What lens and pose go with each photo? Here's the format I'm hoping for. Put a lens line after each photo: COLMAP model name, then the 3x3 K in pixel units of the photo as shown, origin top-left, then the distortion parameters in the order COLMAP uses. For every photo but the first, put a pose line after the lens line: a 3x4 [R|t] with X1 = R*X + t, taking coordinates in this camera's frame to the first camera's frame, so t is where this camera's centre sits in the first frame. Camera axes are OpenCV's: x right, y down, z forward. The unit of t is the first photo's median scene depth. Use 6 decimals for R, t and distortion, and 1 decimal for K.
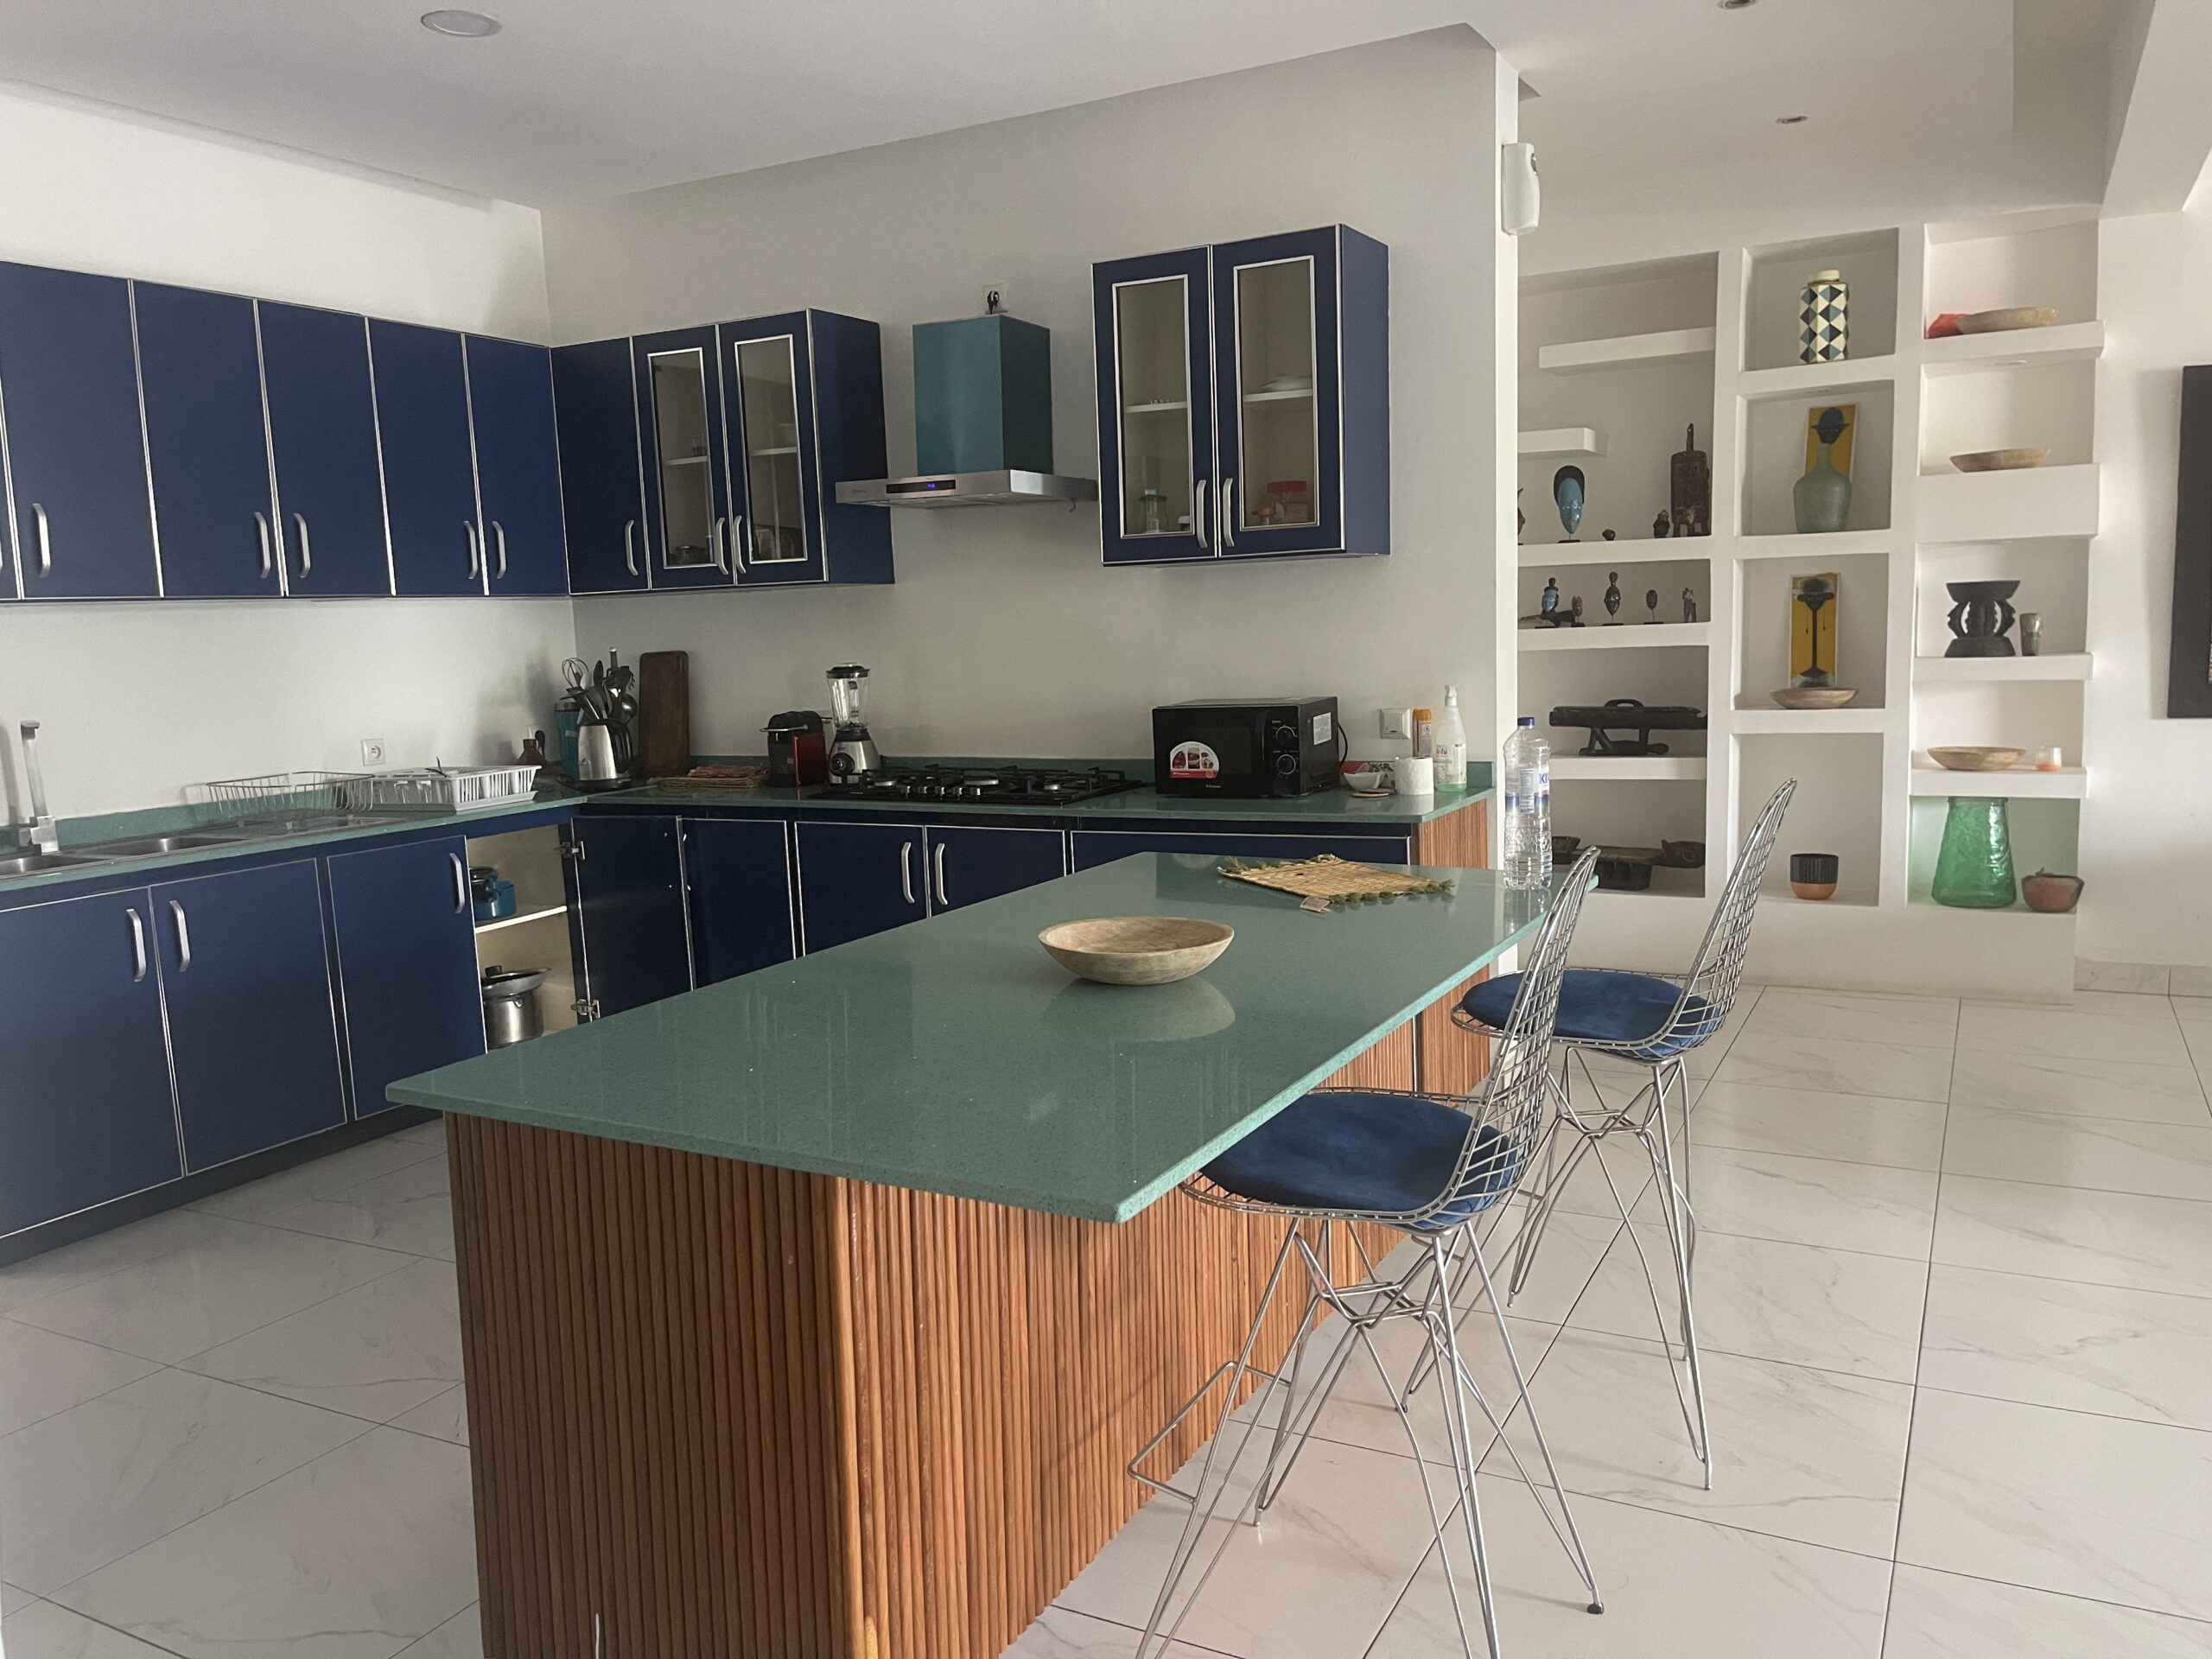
lens RADIAL K [[1624.2, 0, 1143.8], [0, 1624.2, 825.6], [0, 0, 1]] dist [0.030081, -0.005734]
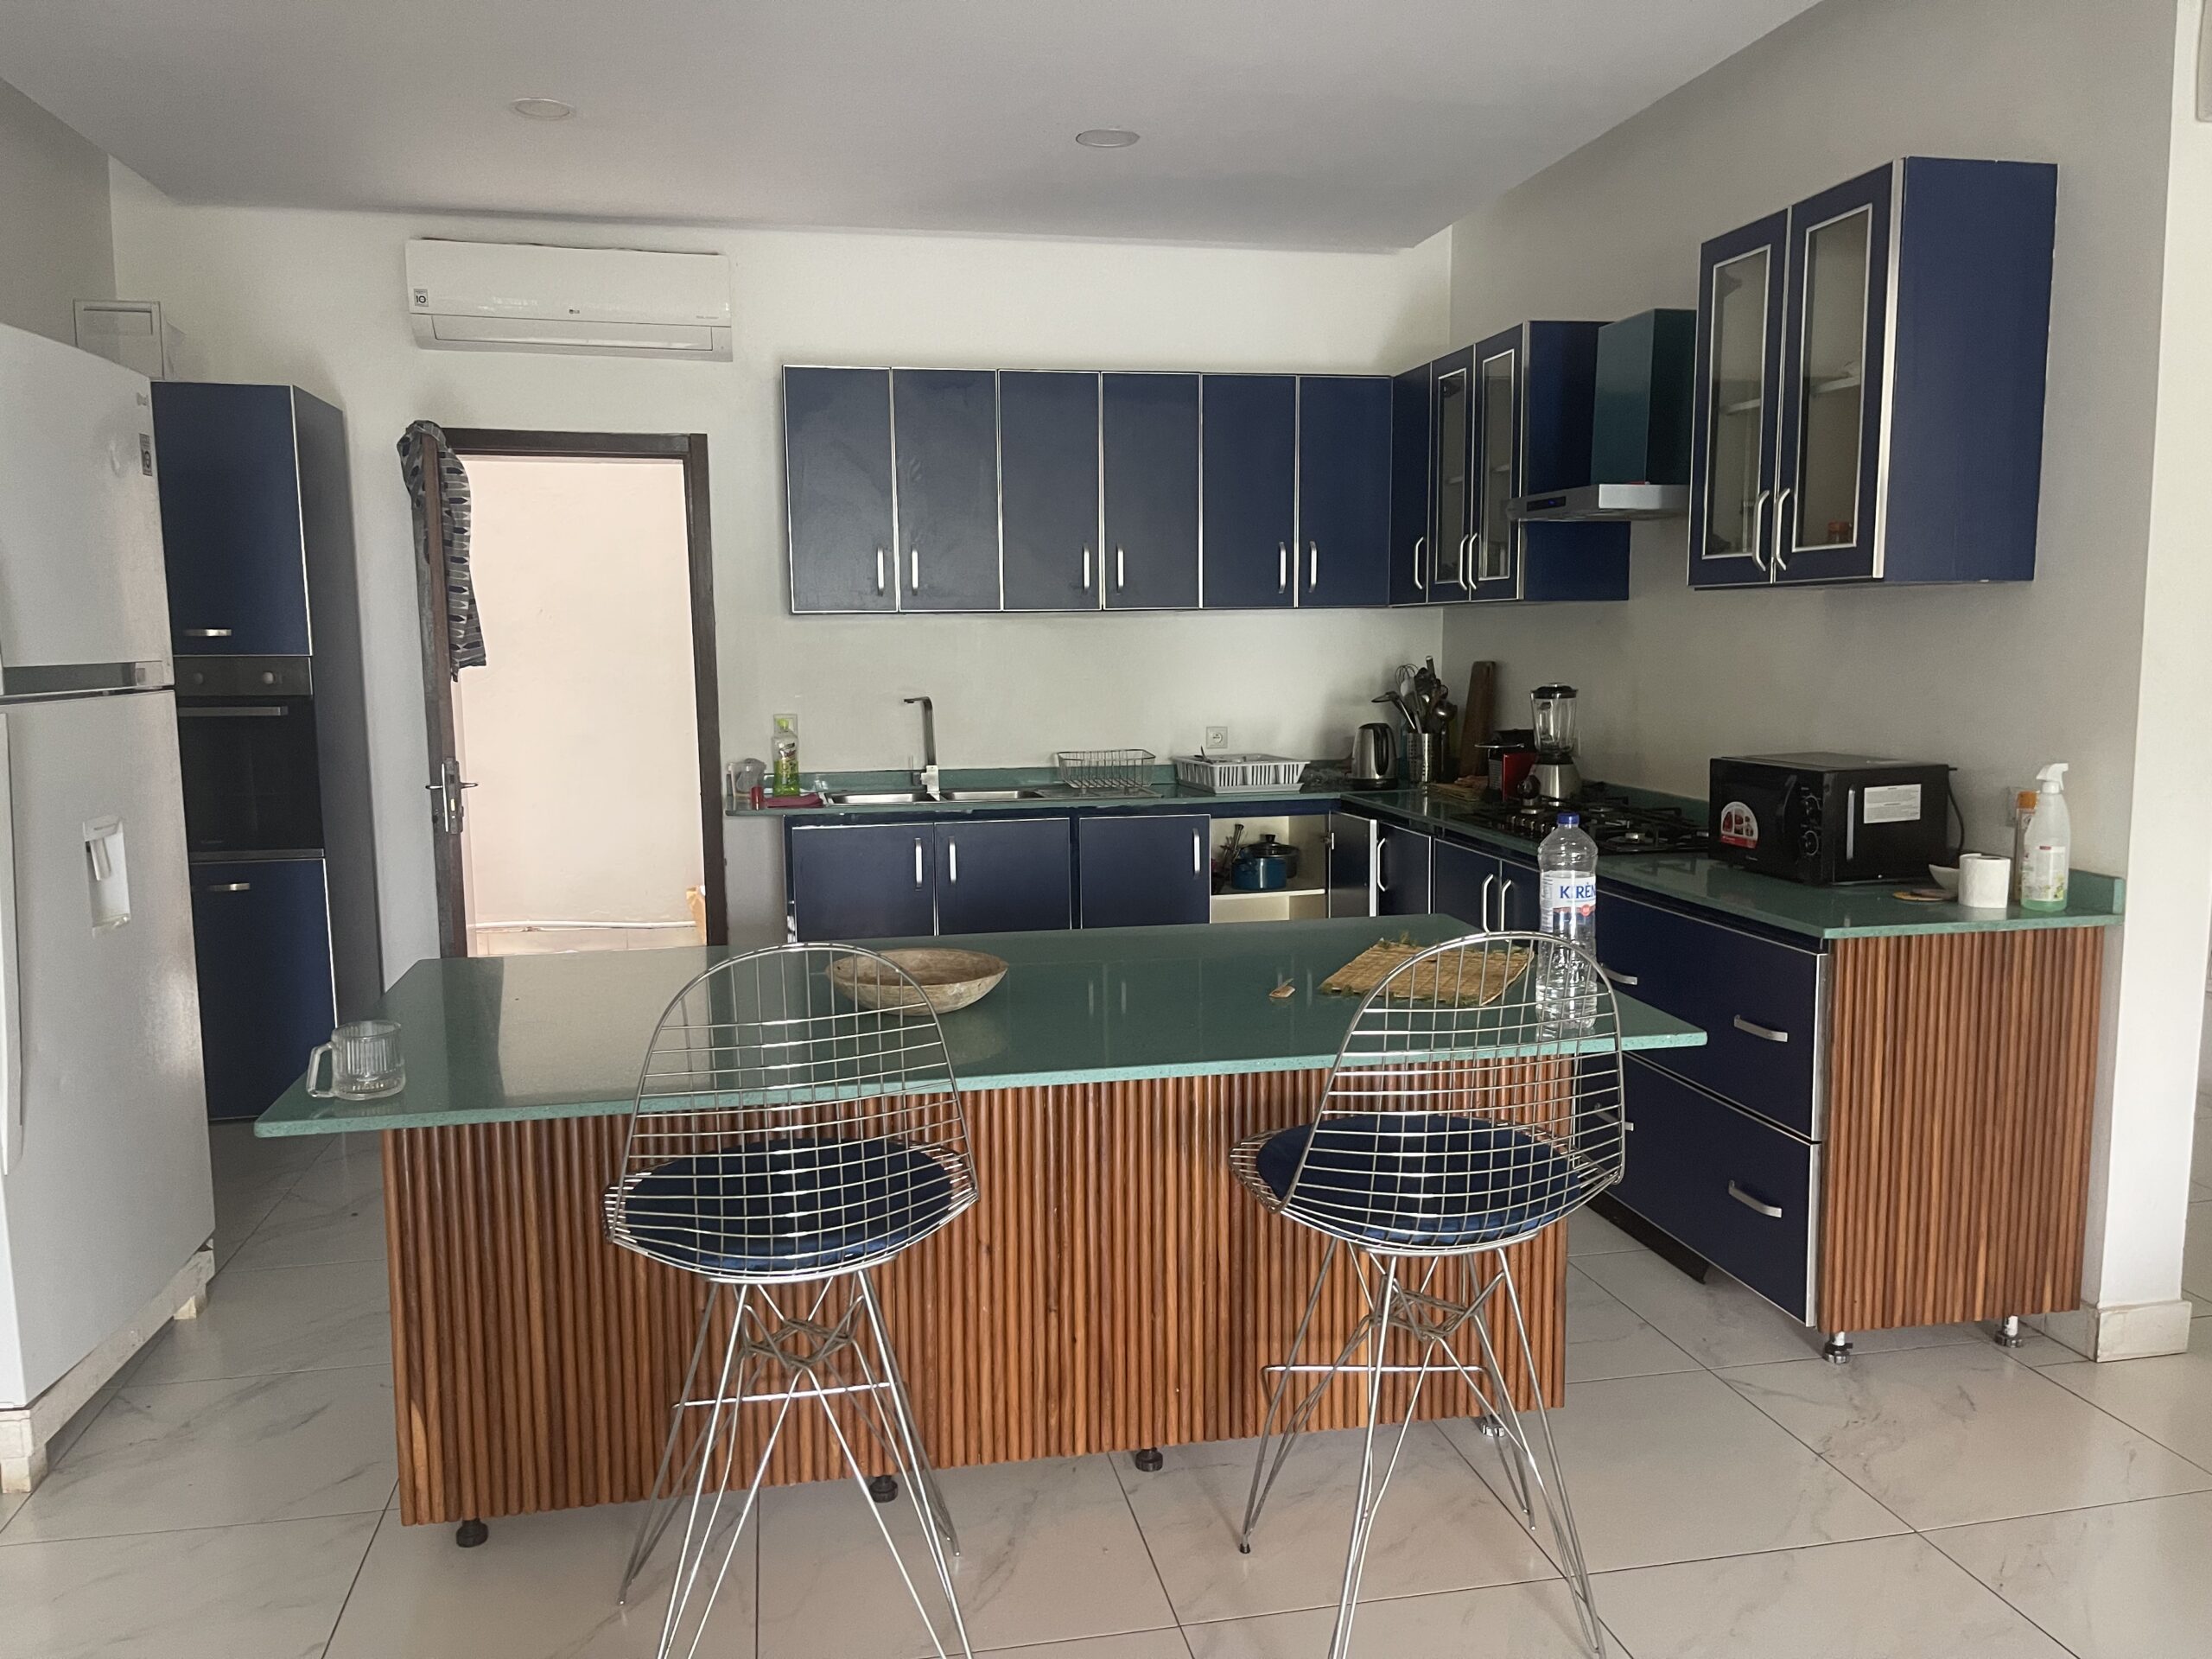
lens RADIAL K [[1657.3, 0, 1150.2], [0, 1657.3, 846.2], [0, 0, 1]] dist [0.072957, -0.080609]
pose [[0.644305, 0.129361, -0.753748, 0.436603], [-0.108103, 0.991099, 0.077689, -0.056417], [0.757089, 0.031427, 0.652555, 0.178958]]
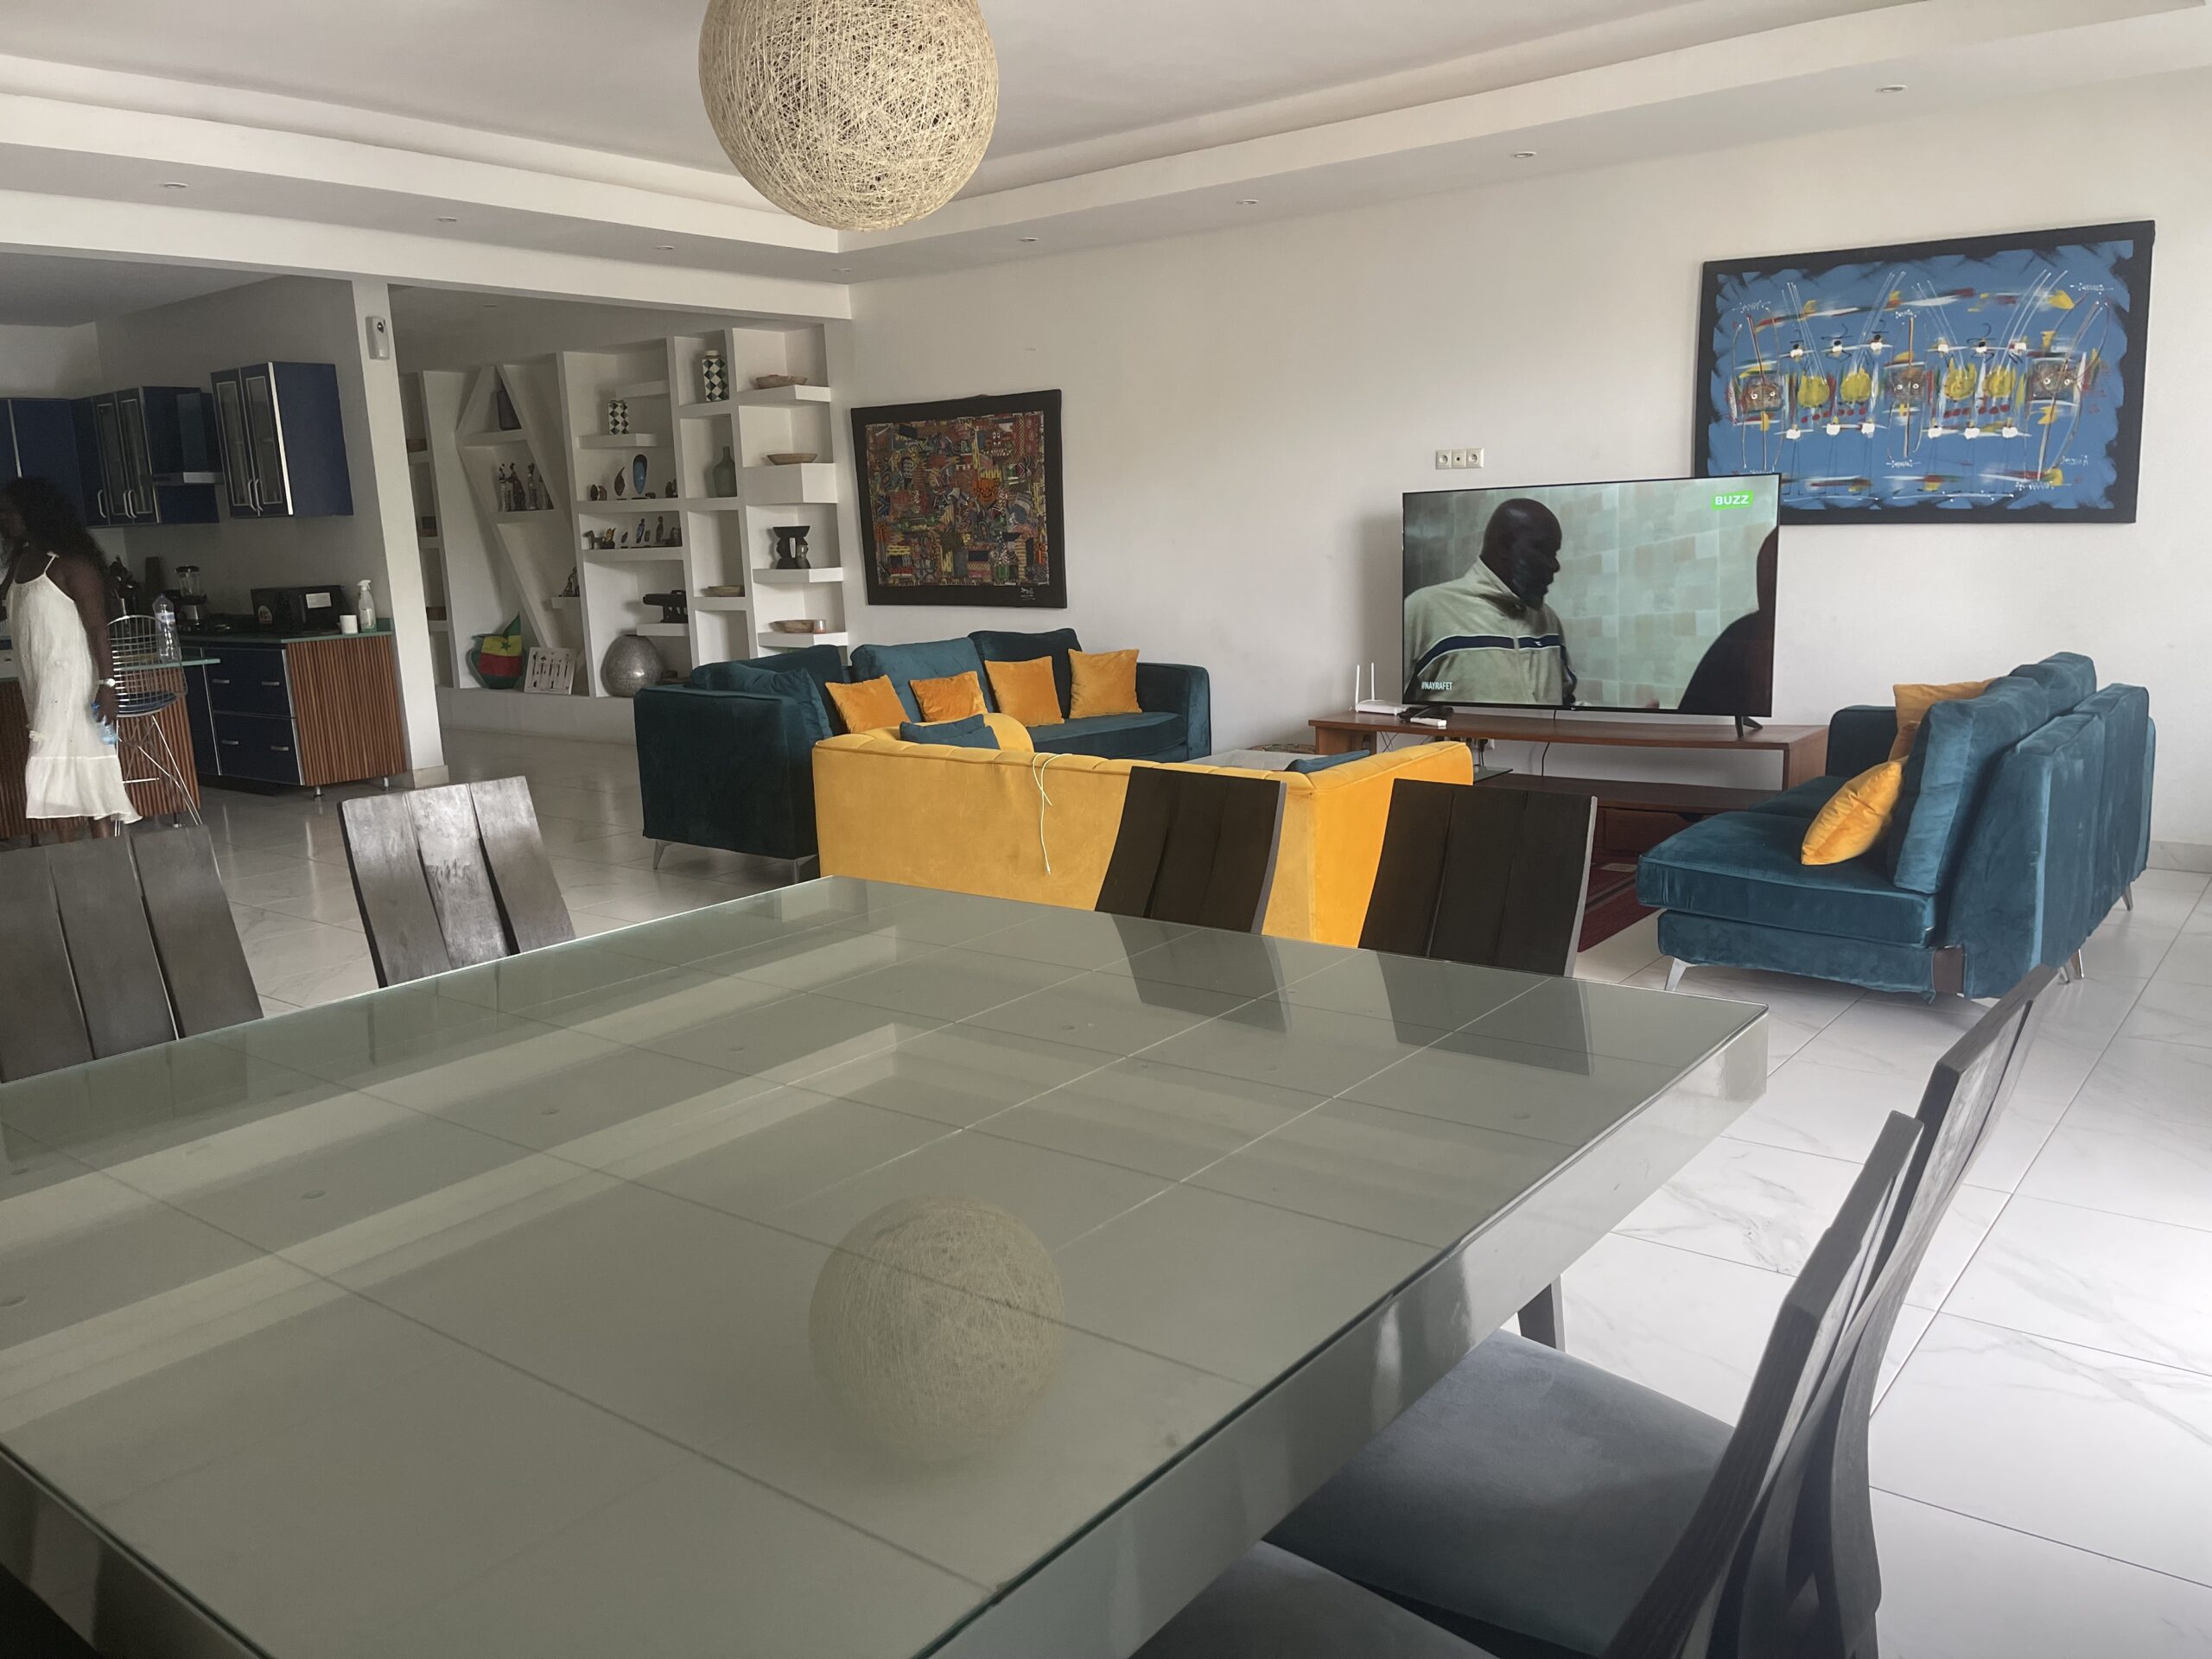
lens RADIAL K [[1657.3, 0, 1150.2], [0, 1657.3, 846.2], [0, 0, 1]] dist [0.072957, -0.080609]
pose [[0.984031, 0.038438, -0.173796, 1.366438], [-0.025020, 0.996581, 0.078747, 0.050931], [0.176228, -0.073141, 0.981628, -0.835283]]
